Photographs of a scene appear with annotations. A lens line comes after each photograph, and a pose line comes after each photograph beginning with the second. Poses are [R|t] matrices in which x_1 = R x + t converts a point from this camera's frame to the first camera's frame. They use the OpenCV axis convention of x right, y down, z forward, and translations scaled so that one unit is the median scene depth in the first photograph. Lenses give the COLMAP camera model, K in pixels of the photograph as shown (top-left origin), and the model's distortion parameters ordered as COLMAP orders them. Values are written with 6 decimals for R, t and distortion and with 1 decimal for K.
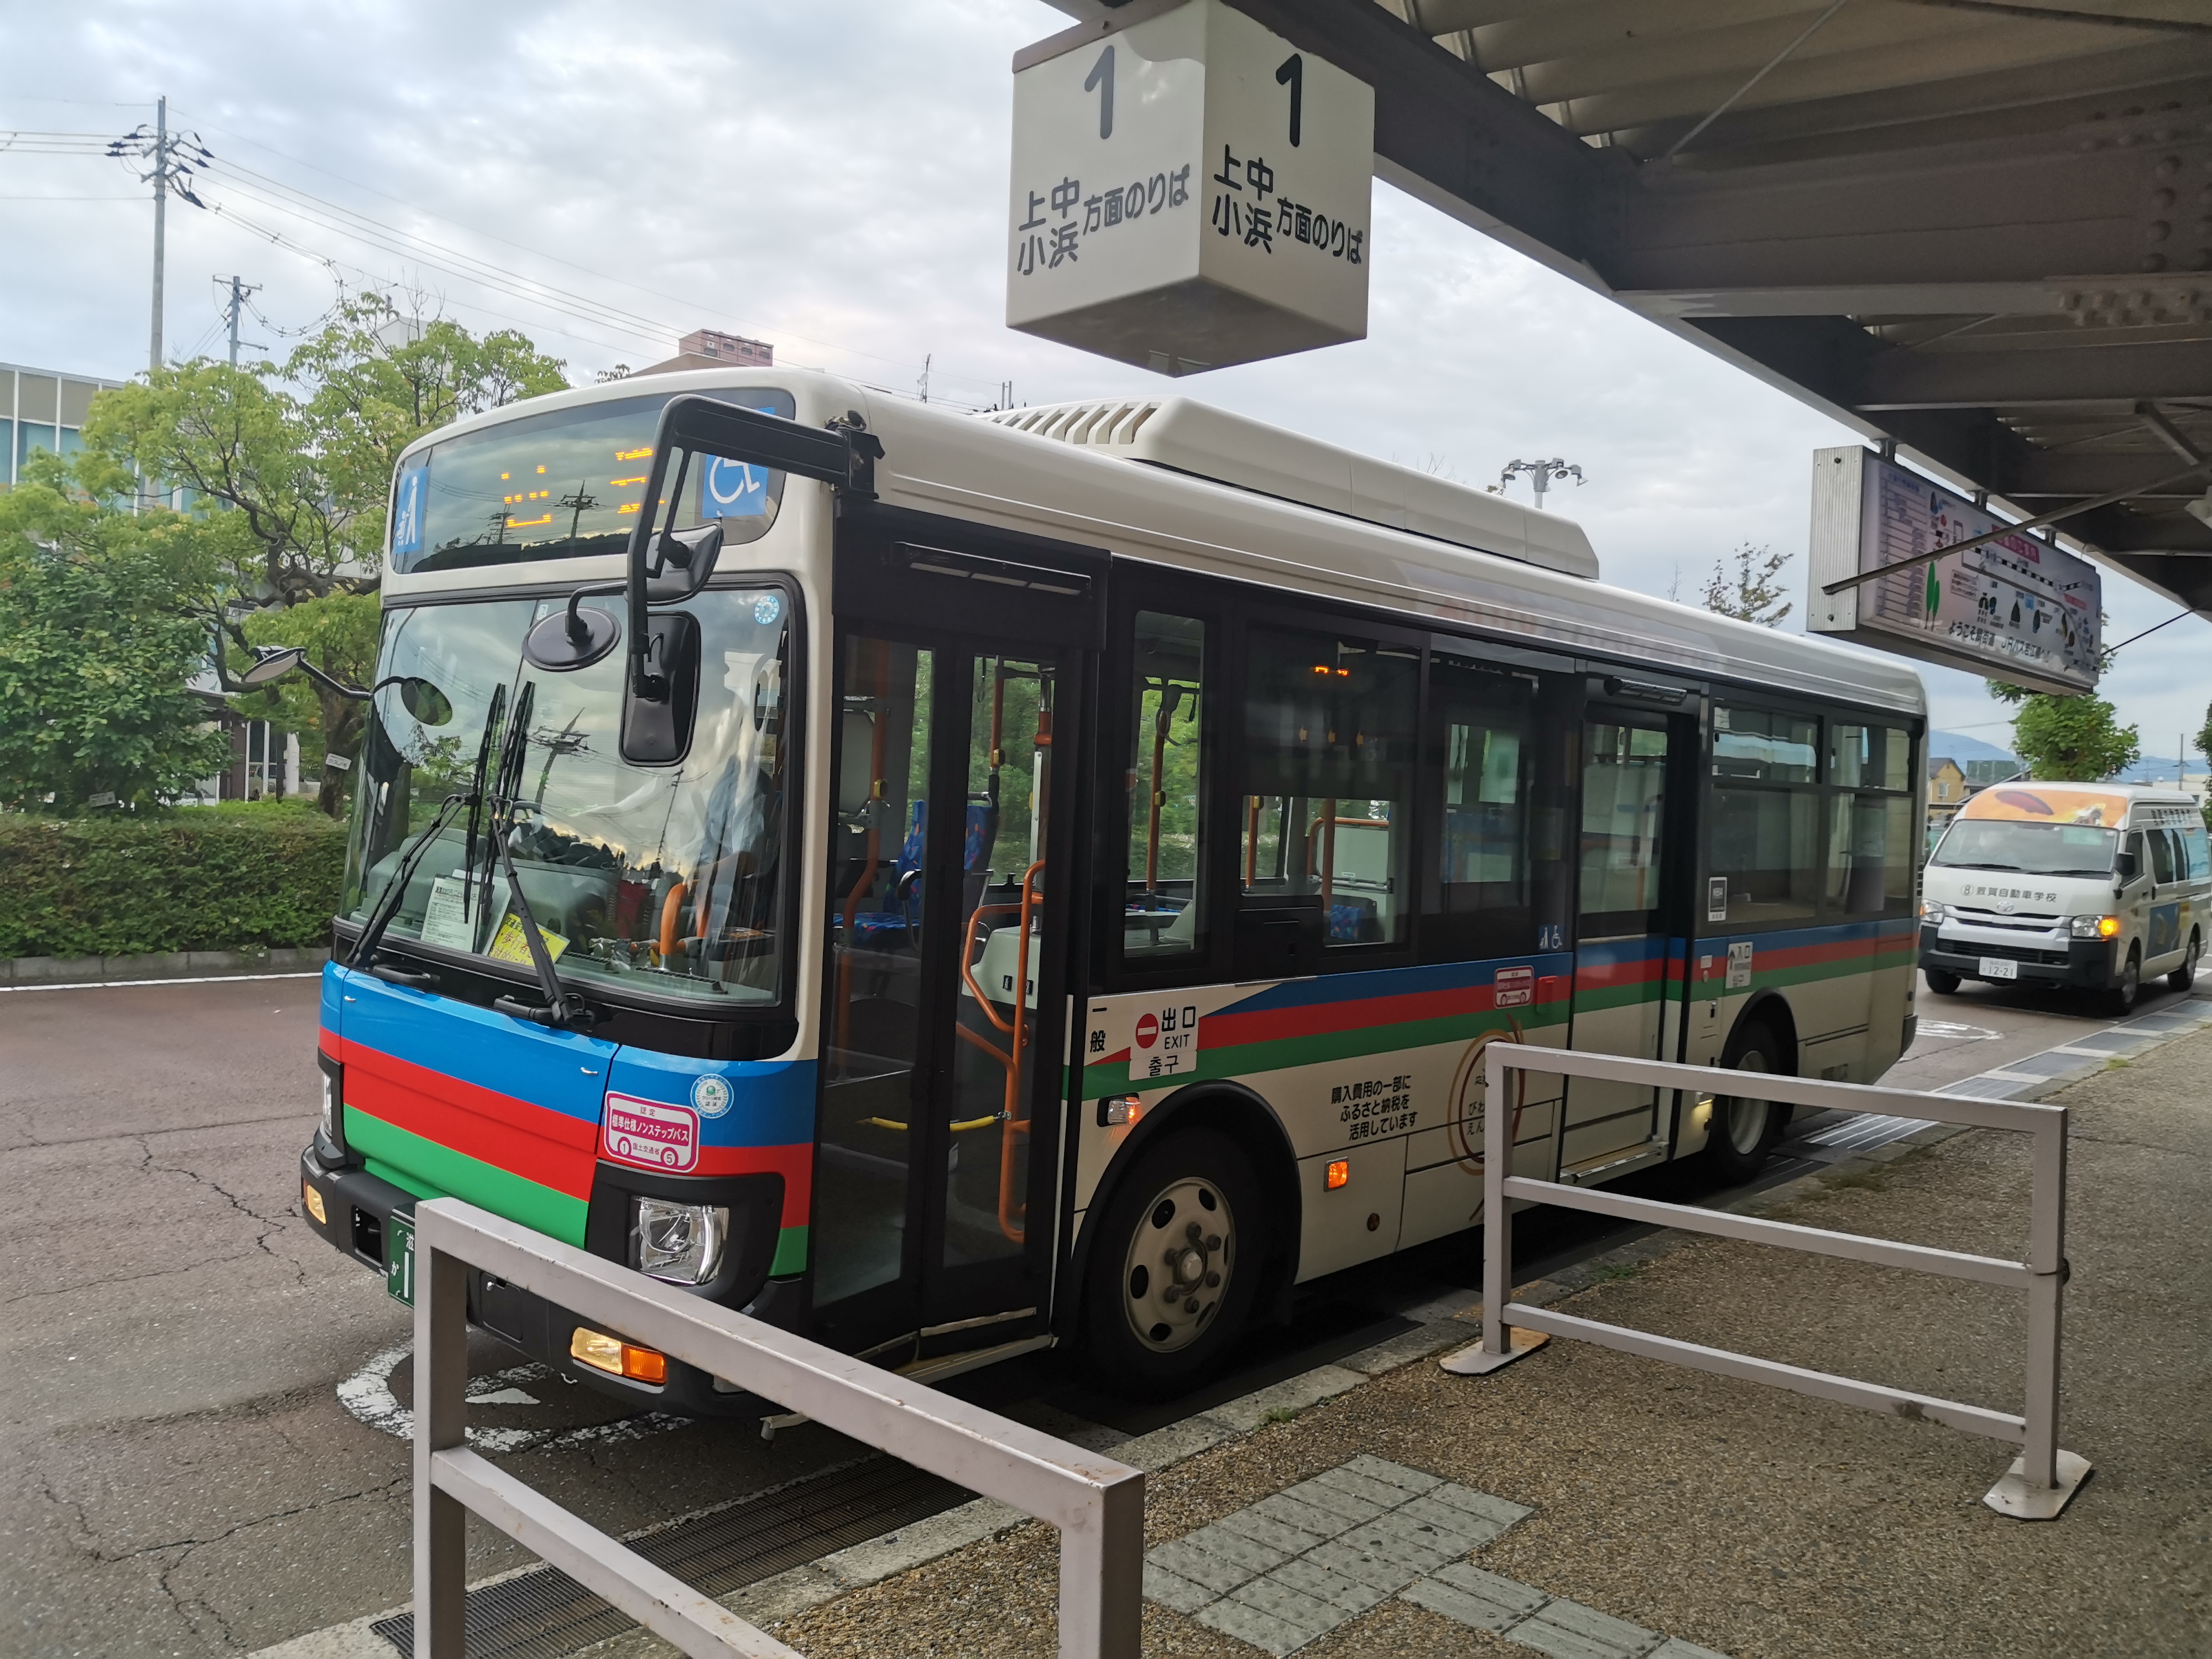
lens RADIAL K [[1660.4, 0, 1102.2], [0, 1660.4, 824.6], [0, 0, 1]] dist [-0.006432, -0.070403]
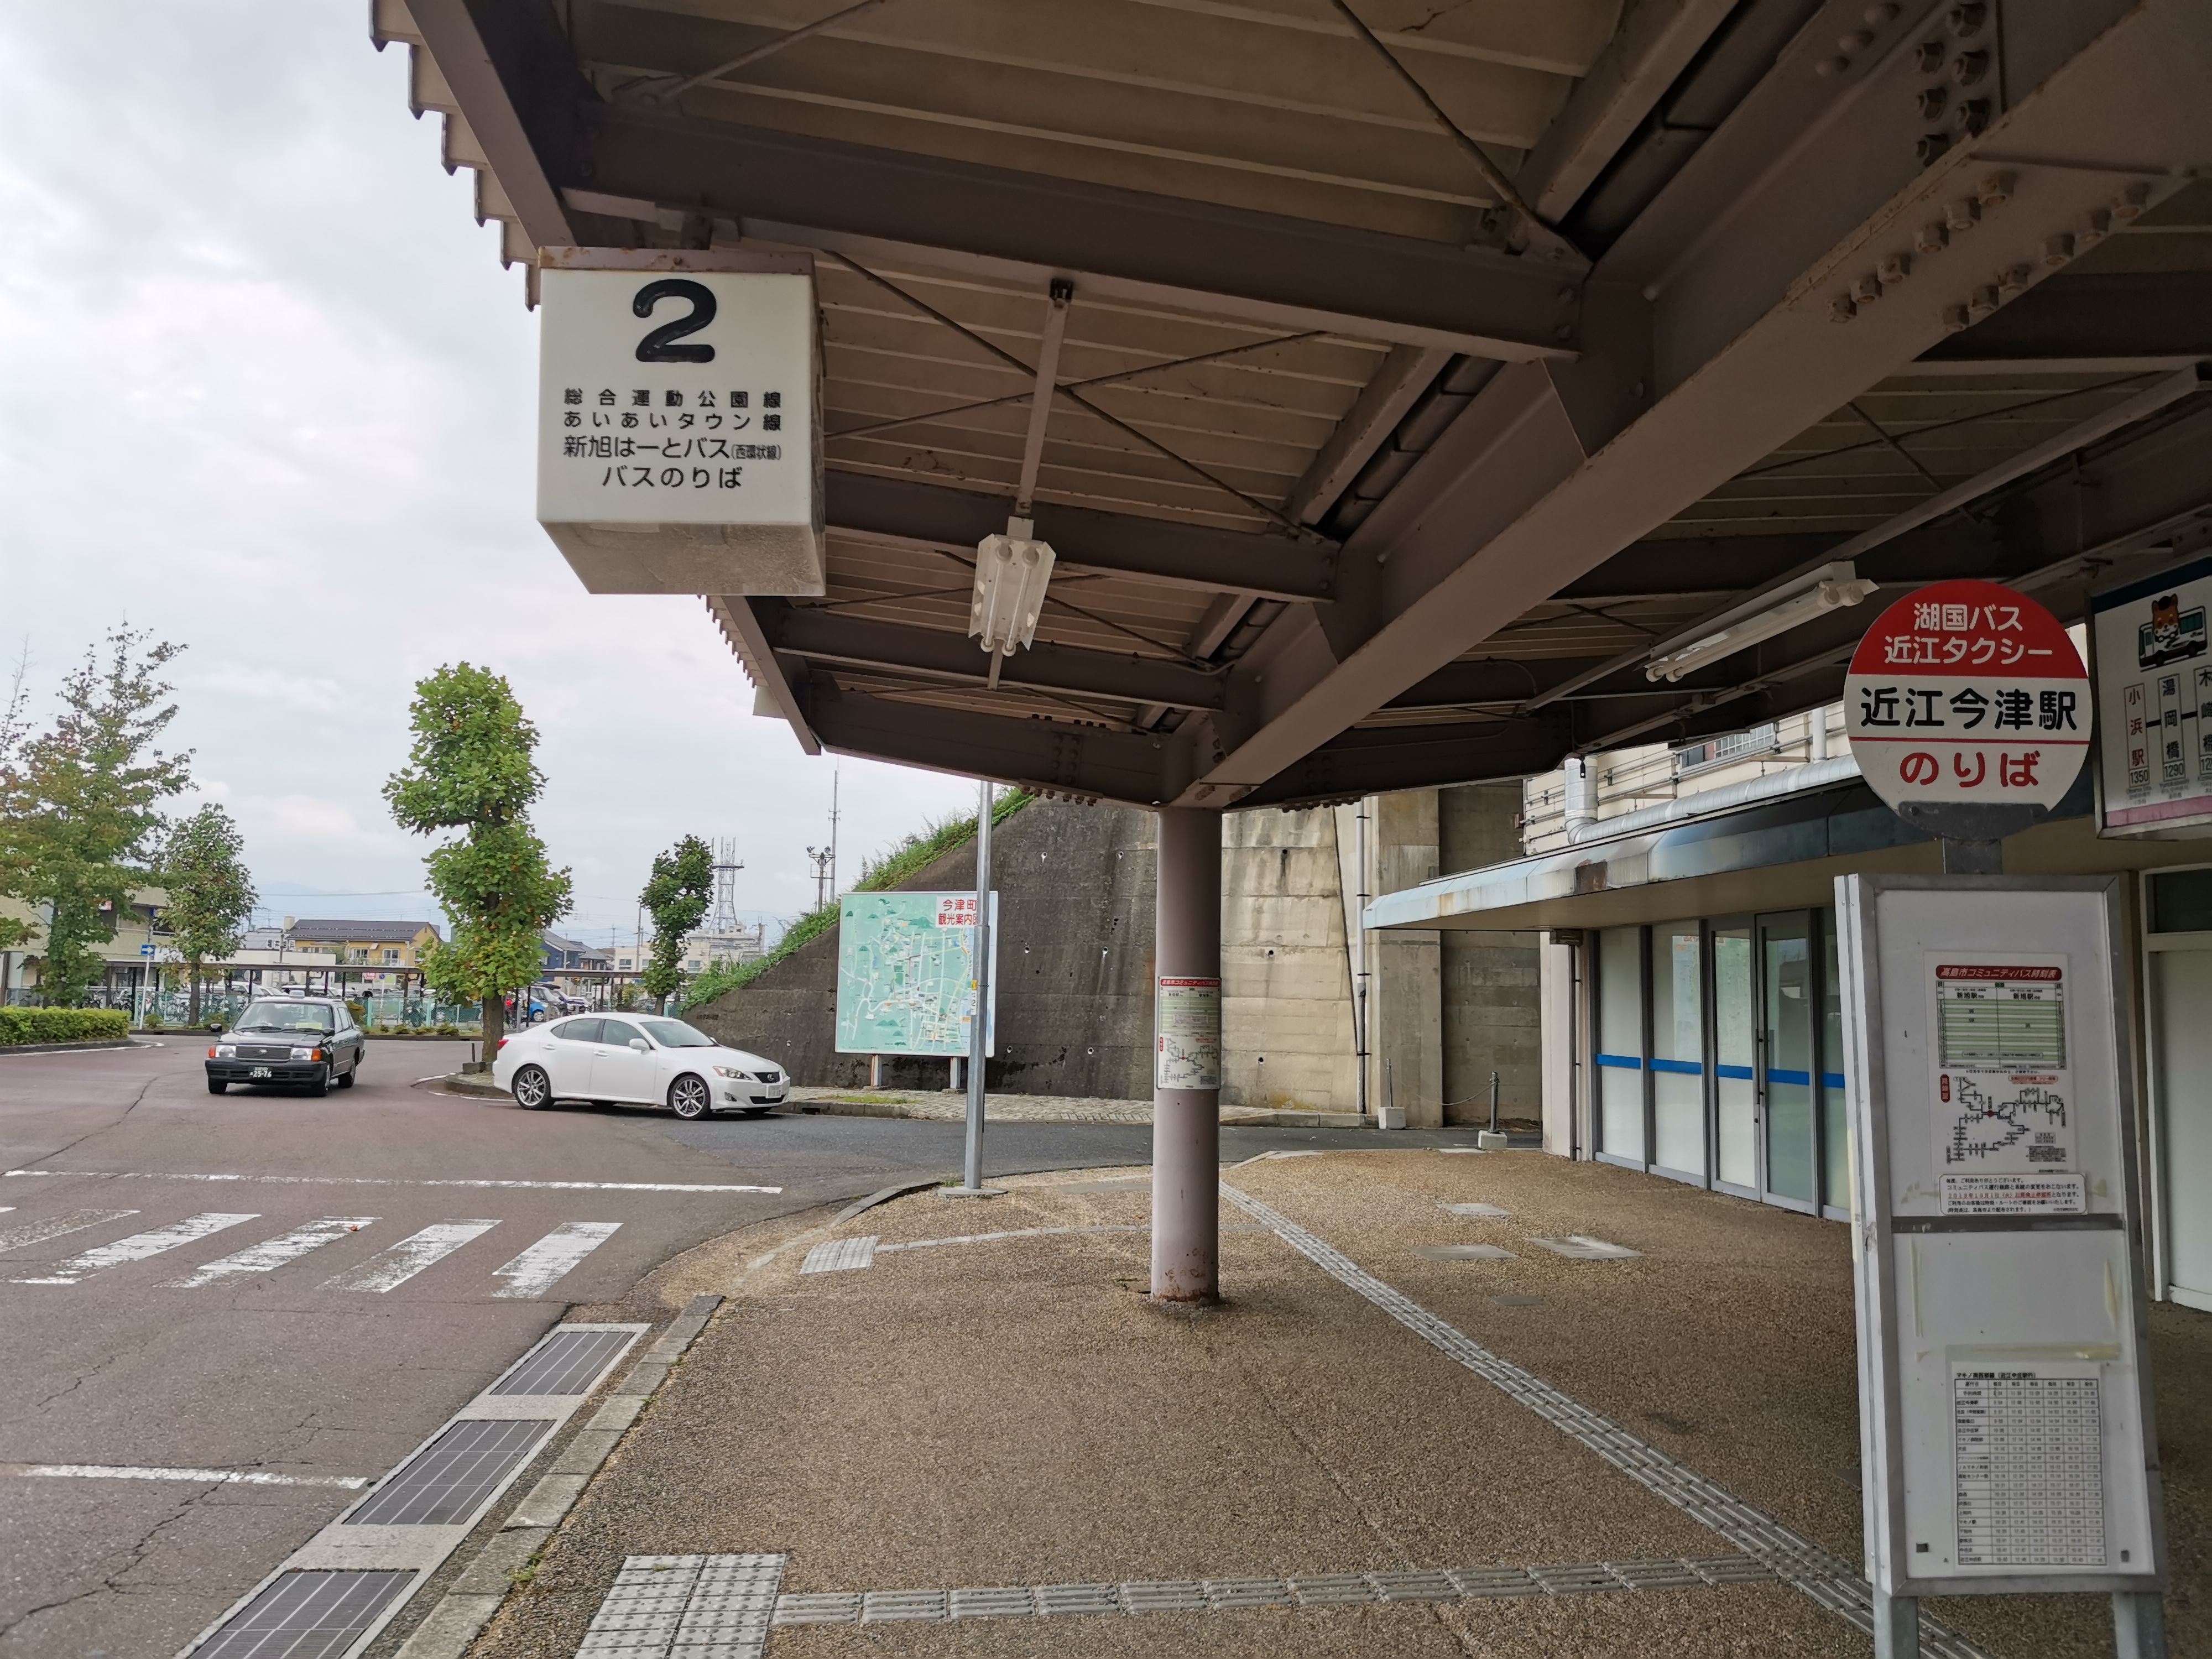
lens RADIAL K [[1660.4, 0, 1114.9], [0, 1660.4, 824.6], [0, 0, 1]] dist [-0.006432, -0.070403]
pose [[0.657668, 0.058553, 0.751029, 1.035895], [0.017482, 0.995520, -0.092922, -0.003758], [-0.753105, 0.074241, 0.653698, 1.399358]]
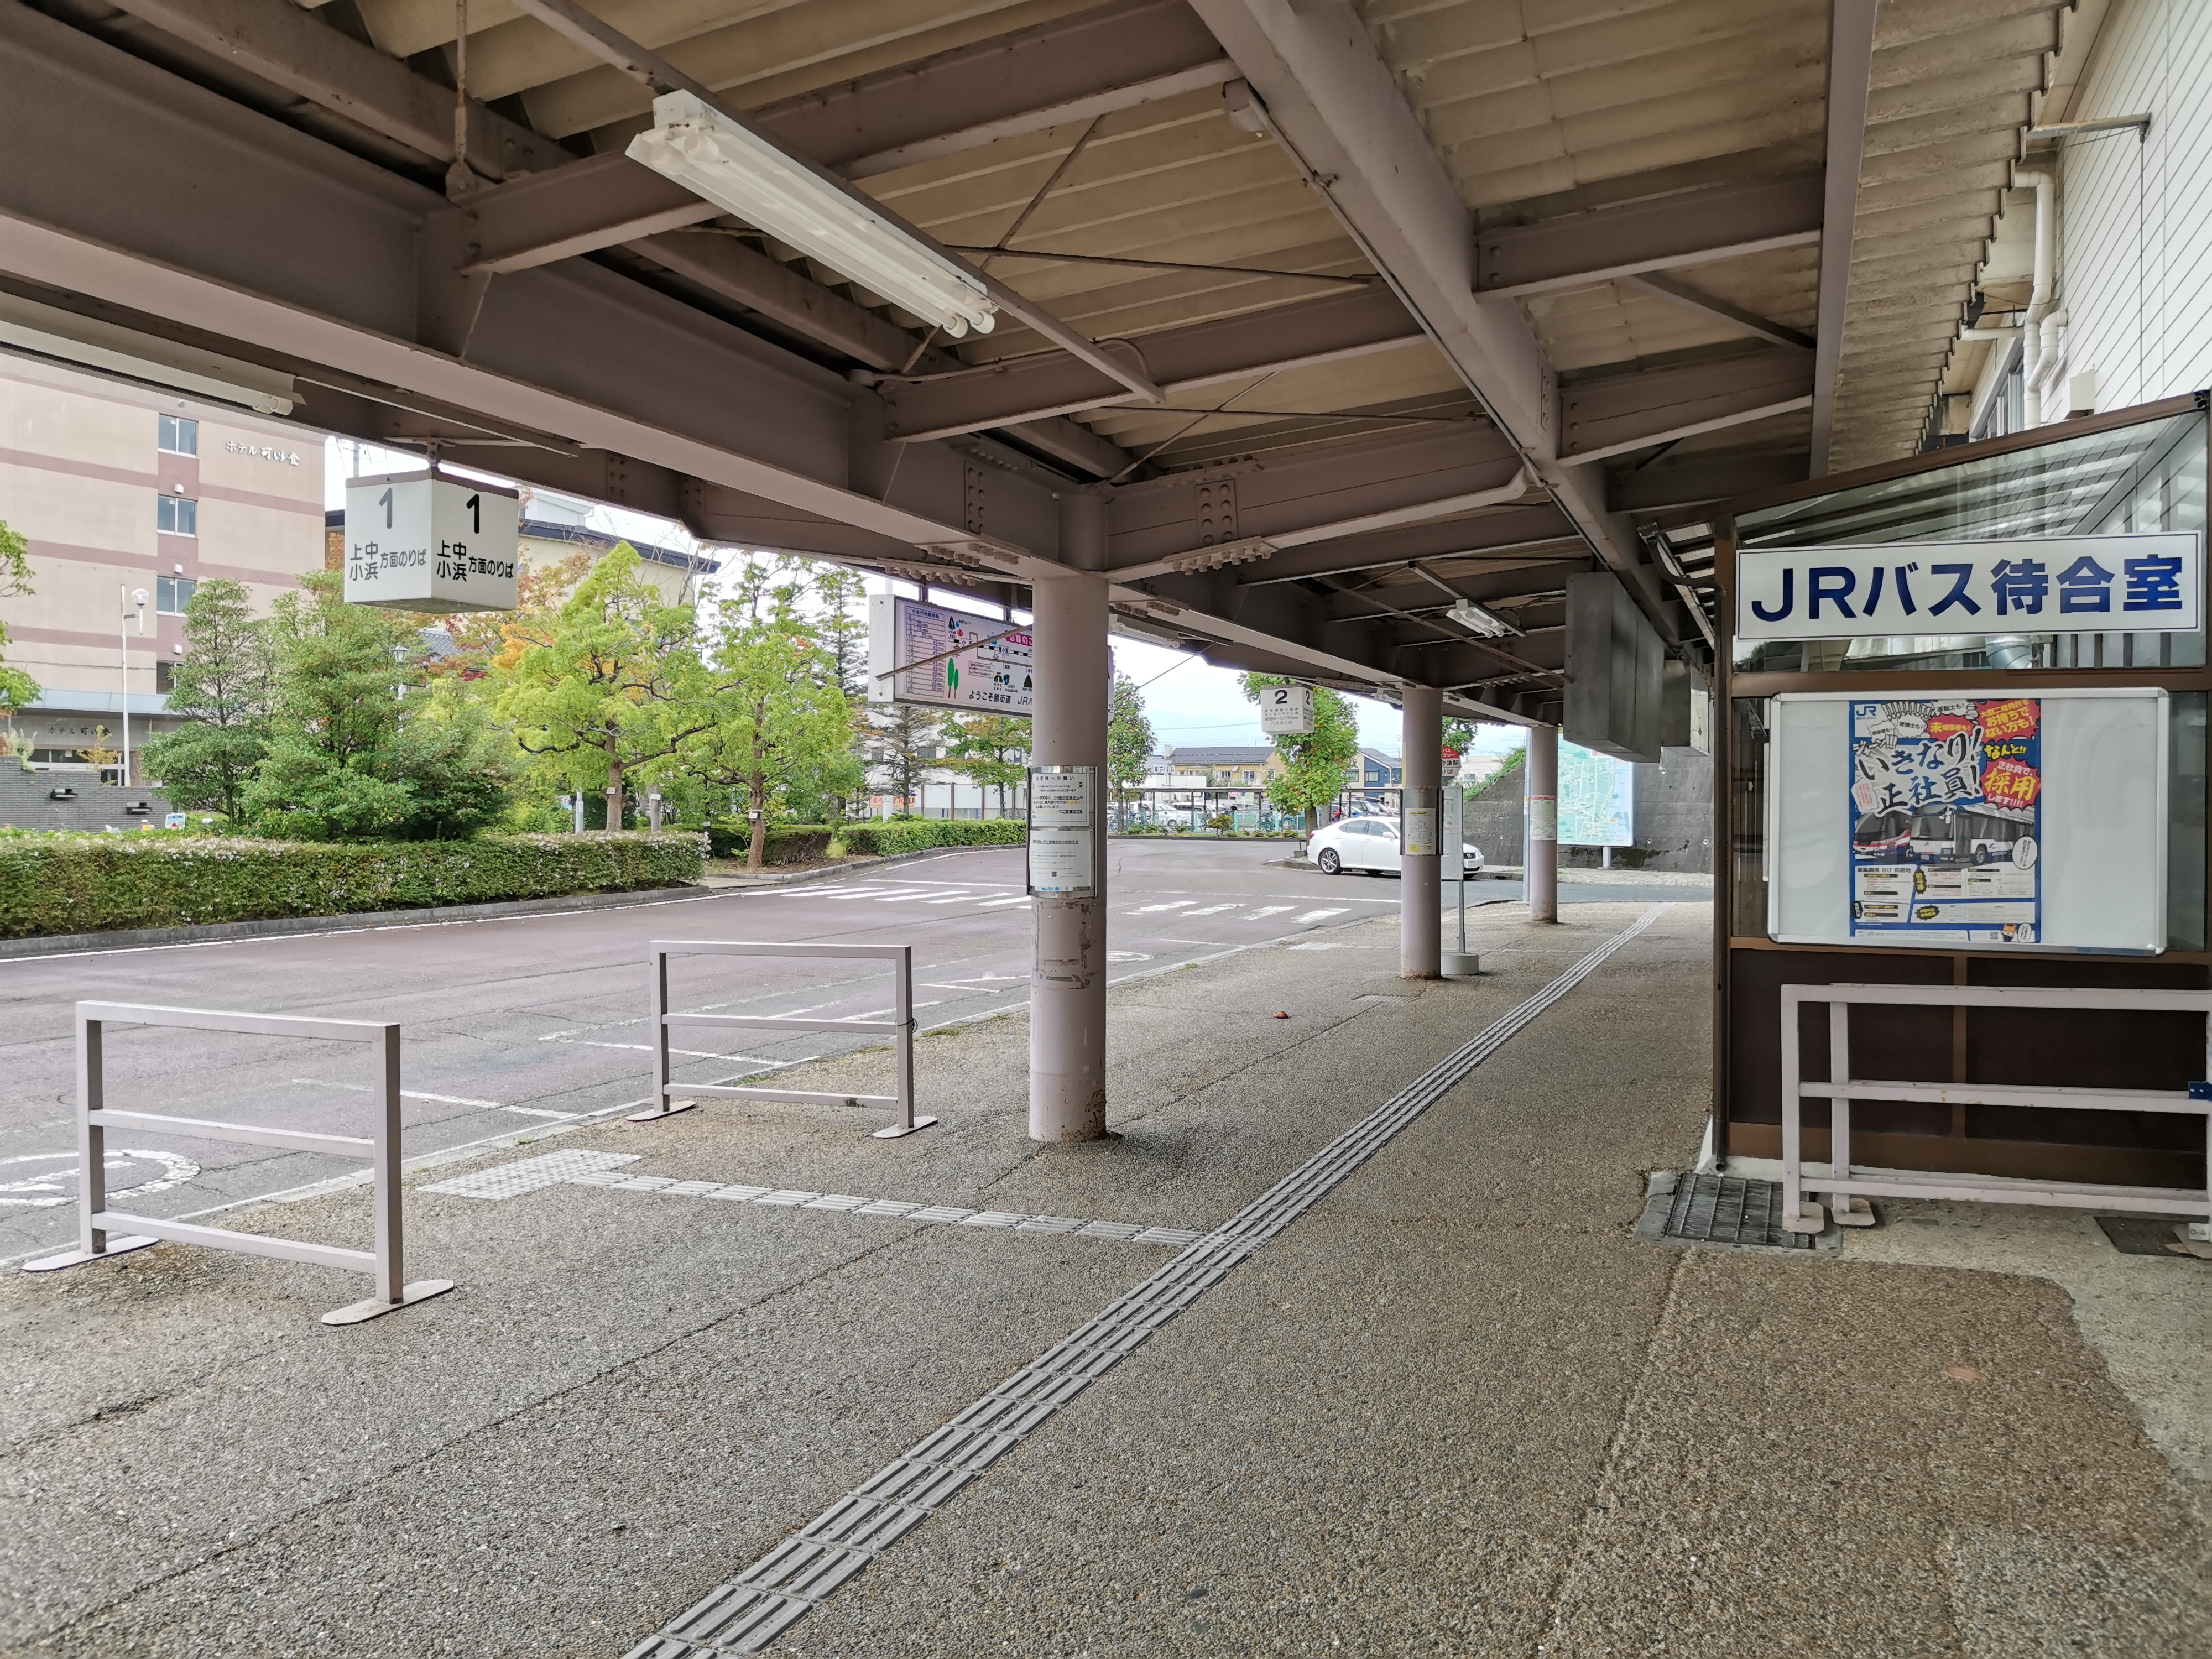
lens RADIAL K [[1660.4, 0, 1112.1], [0, 1660.4, 831.5], [0, 0, 1]] dist [-0.006432, -0.070403]
pose [[0.935931, -0.031355, 0.350785, 0.056241], [0.028868, 0.999507, 0.012316, 0.002718], [-0.350998, -0.001401, 0.936375, -0.682748]]
